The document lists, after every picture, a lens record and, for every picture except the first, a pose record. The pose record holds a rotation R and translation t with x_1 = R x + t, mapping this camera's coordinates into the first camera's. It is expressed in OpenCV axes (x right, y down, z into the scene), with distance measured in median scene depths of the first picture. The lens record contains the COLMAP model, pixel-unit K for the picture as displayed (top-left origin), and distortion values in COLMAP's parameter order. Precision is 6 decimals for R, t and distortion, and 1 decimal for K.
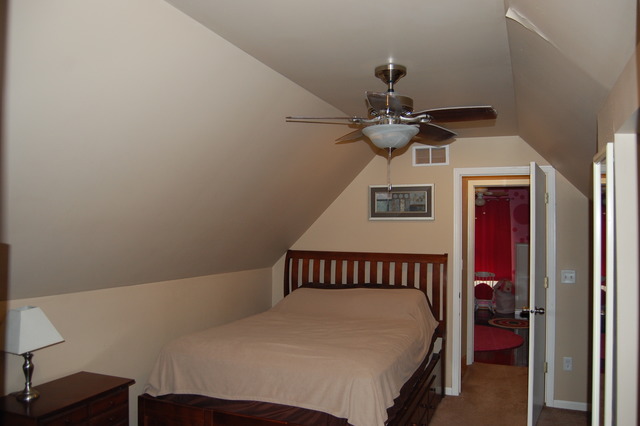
lens RADIAL K [[505.3, 0, 323.8], [0, 505.3, 213.3], [0, 0, 1]] dist [-0.096802, 0.032324]
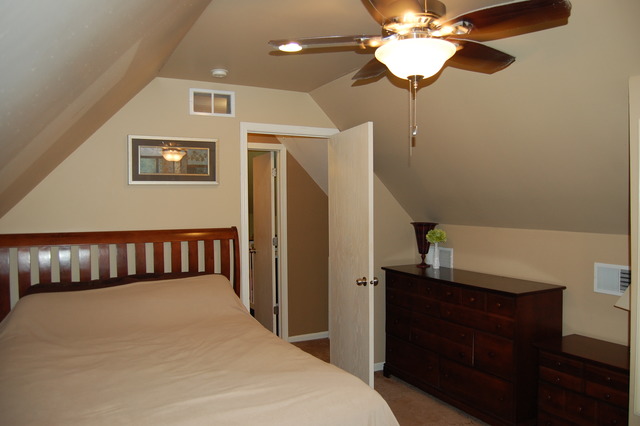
lens RADIAL K [[505.3, 0, 319.9], [0, 505.3, 212.9], [0, 0, 1]] dist [-0.096802, 0.032324]
pose [[0.634940, -0.028274, 0.772044, -0.290135], [-0.010110, 0.998940, 0.044898, 0.019688], [-0.772495, -0.036313, 0.633982, 0.369263]]
